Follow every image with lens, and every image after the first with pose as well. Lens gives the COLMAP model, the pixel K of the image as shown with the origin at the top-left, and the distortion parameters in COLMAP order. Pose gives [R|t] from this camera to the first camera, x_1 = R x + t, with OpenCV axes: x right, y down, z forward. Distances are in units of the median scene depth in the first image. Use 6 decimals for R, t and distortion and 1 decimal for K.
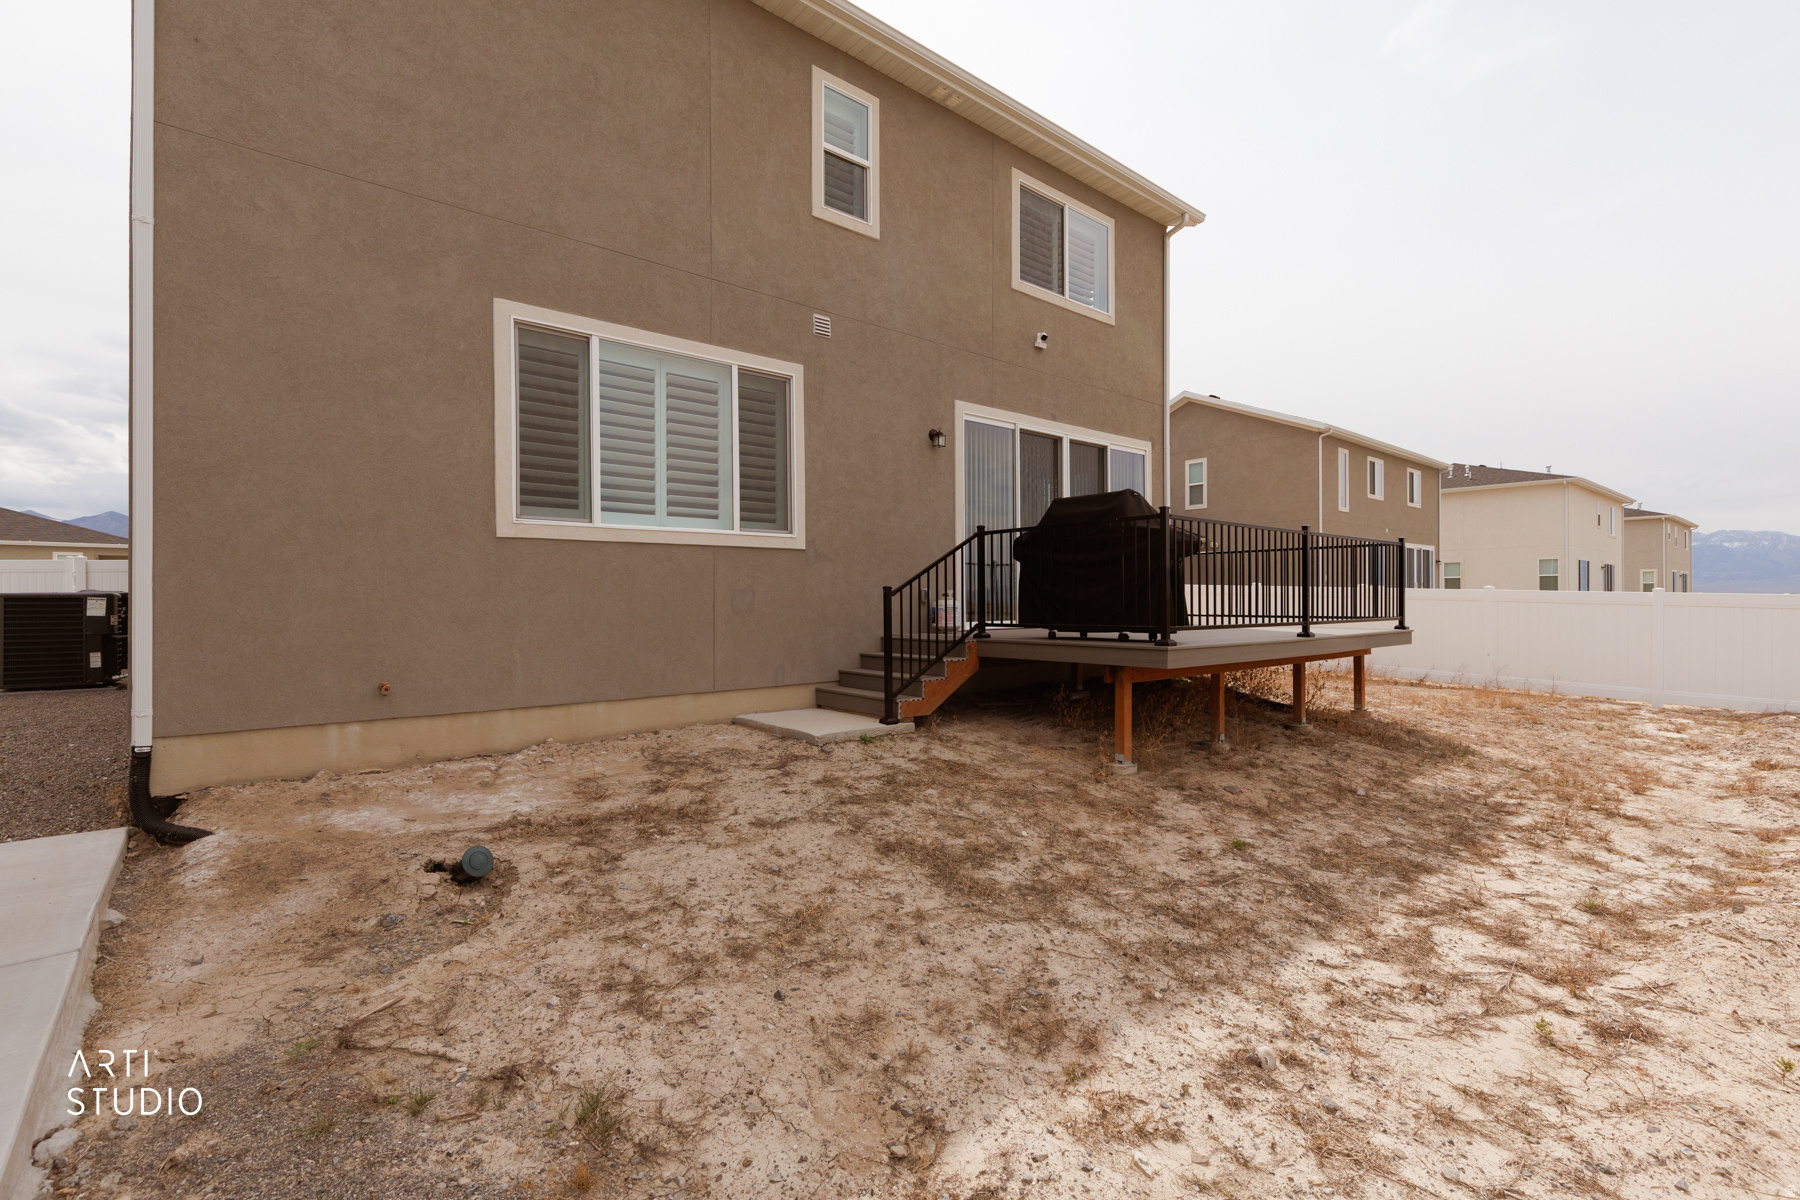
lens RADIAL K [[815.4, 0, 905.4], [0, 815.4, 600.6], [0, 0, 1]] dist [0.010932, -0.001906]
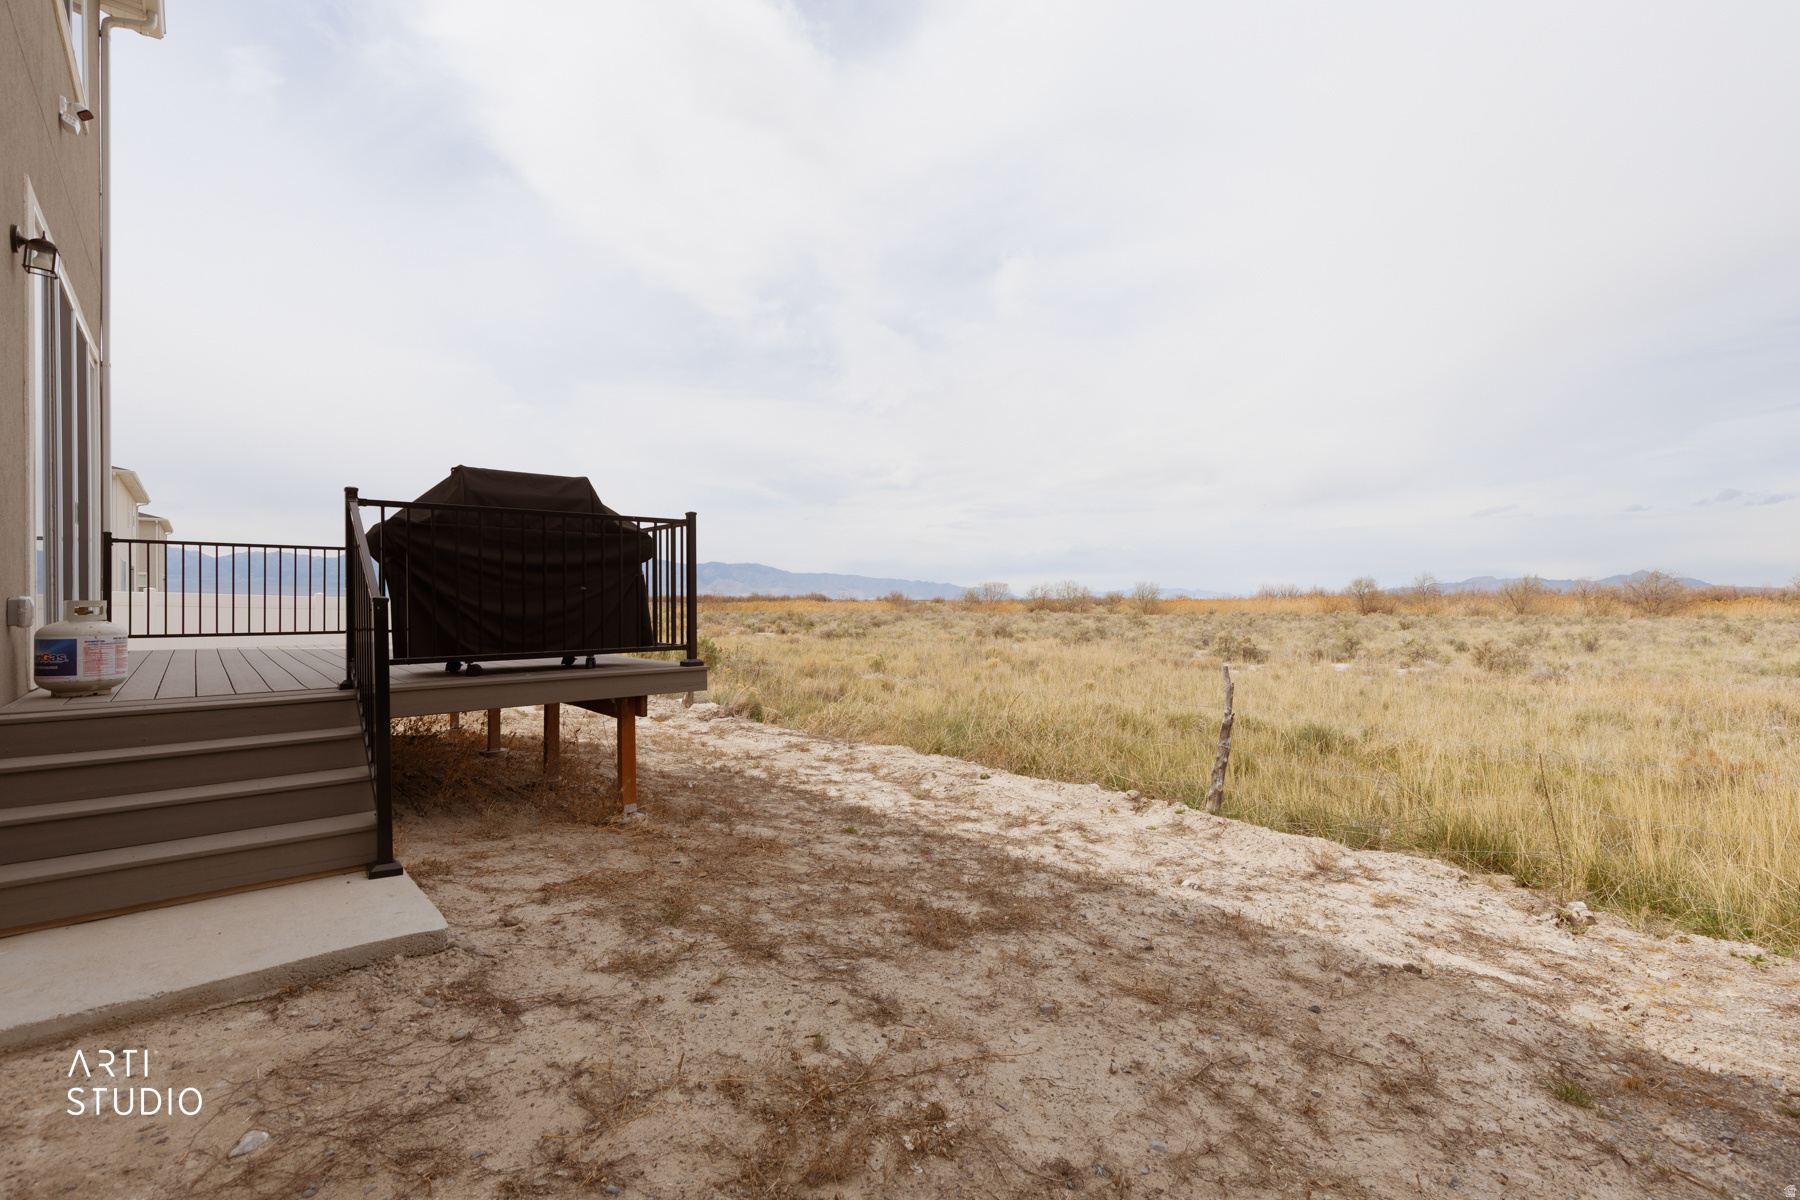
lens RADIAL K [[815.4, 0, 908.1], [0, 815.4, 596.3], [0, 0, 1]] dist [0.010932, -0.001906]
pose [[-0.025928, 0.003066, 0.999659, -0.904357], [0.001176, 0.999995, -0.003036, -0.028520], [-0.999663, 0.001097, -0.025932, 1.183038]]
